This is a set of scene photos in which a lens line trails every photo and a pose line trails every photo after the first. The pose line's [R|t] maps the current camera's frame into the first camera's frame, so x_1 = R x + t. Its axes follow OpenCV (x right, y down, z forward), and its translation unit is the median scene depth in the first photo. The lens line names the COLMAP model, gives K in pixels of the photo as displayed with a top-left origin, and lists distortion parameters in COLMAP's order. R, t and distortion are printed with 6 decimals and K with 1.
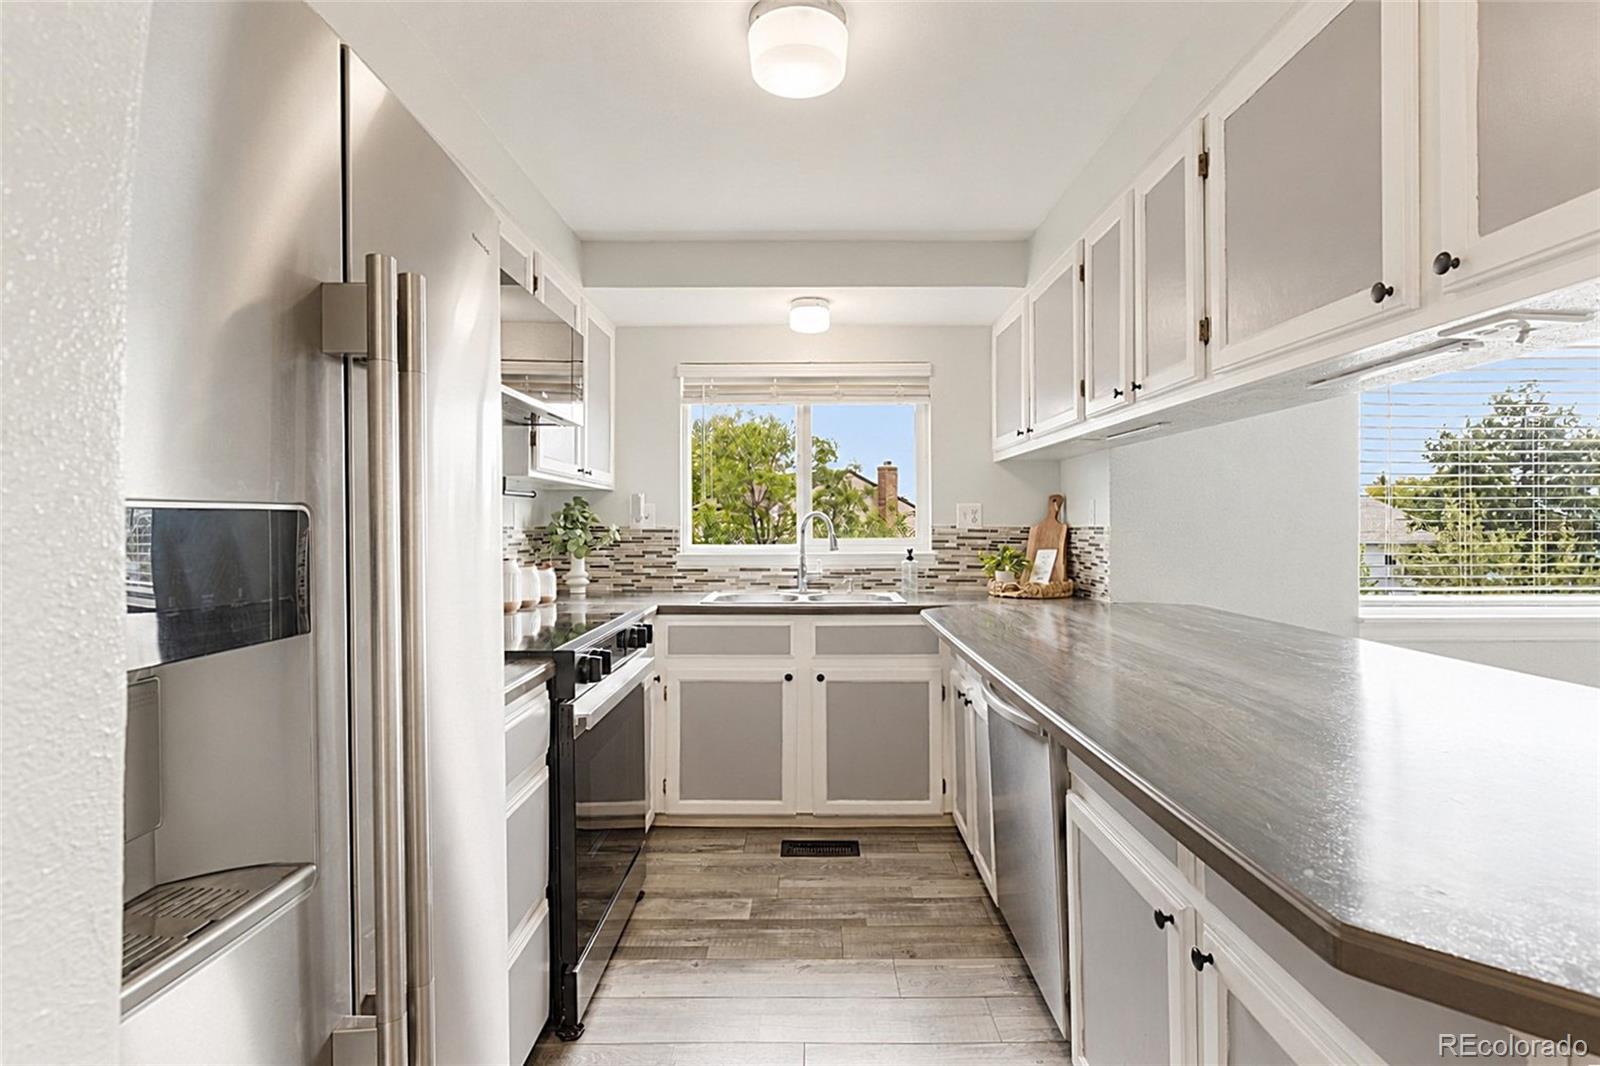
lens RADIAL K [[788.7, 0, 802.1], [0, 788.7, 514.1], [0, 0, 1]] dist [-0.000075, 0.000086]
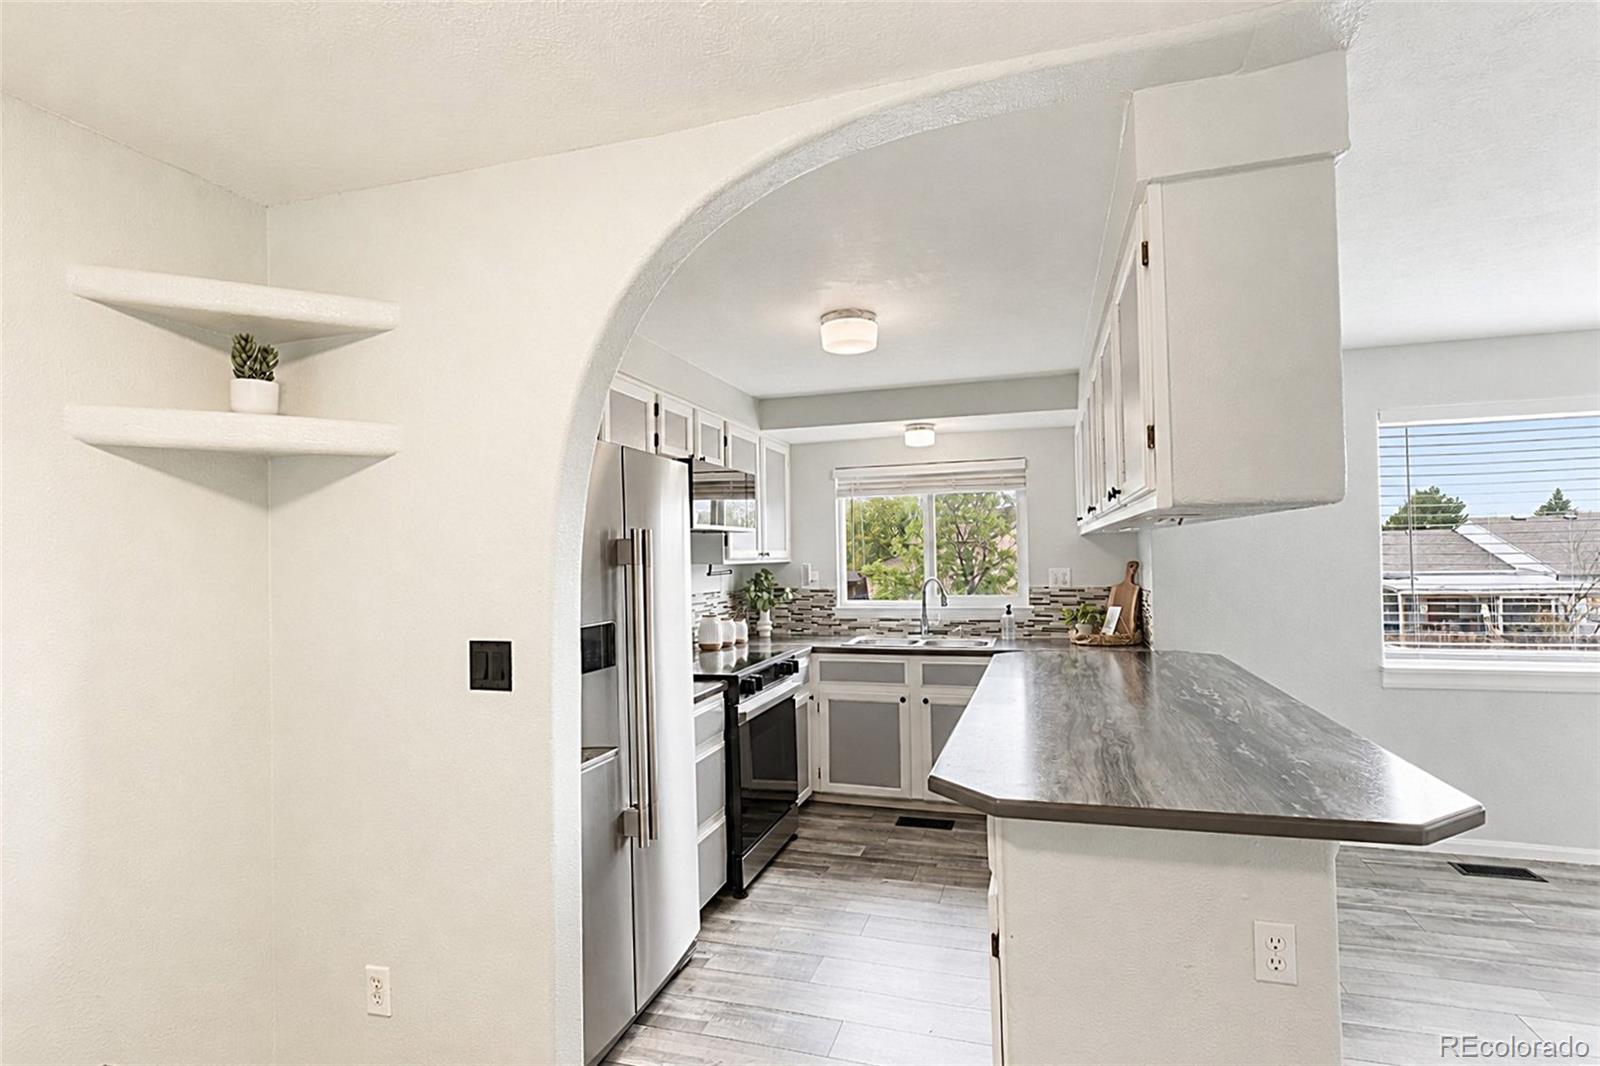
lens RADIAL K [[778.7, 0, 805.6], [0, 778.7, 528.8], [0, 0, 1]] dist [0.000361, -0.000369]
pose [[0.960149, -0.023703, -0.278482, 0.207466], [0.017763, 0.999558, -0.023834, -0.066406], [0.278924, 0.017938, 0.960146, -0.378649]]
